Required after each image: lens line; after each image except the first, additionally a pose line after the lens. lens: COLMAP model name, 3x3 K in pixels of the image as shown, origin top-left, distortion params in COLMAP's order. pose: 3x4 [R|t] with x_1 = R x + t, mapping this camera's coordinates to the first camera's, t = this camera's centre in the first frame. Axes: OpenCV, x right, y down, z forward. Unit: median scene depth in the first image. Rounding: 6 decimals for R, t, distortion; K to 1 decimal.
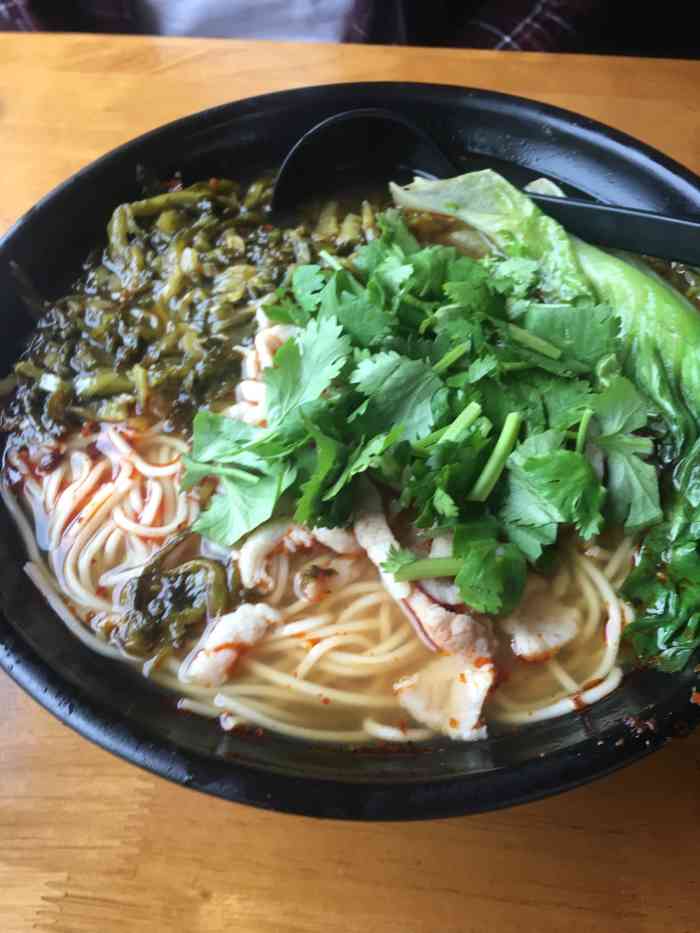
lens RADIAL K [[788.8, 0, 353.5], [0, 788.8, 469.9], [0, 0, 1]] dist [0.036172, -0.036222]
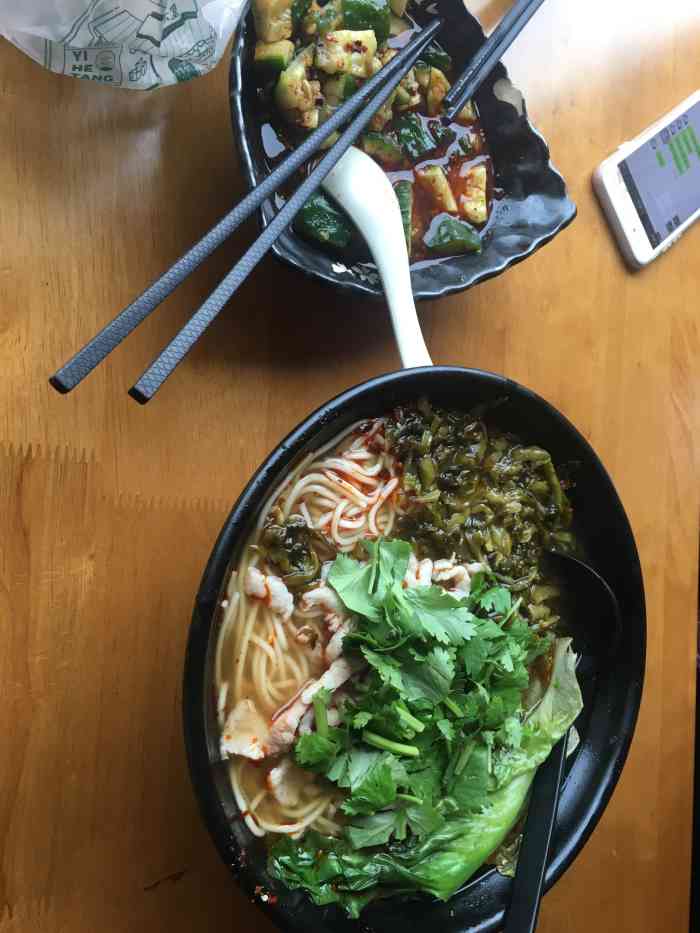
lens RADIAL K [[788.8, 0, 355.5], [0, 788.8, 462.0], [0, 0, 1]] dist [0.036172, -0.036222]
pose [[0.037516, 0.998754, 0.032895, -0.423111], [-0.999180, 0.037992, -0.013965, 0.051902], [-0.015197, -0.032344, 0.999361, -0.540108]]
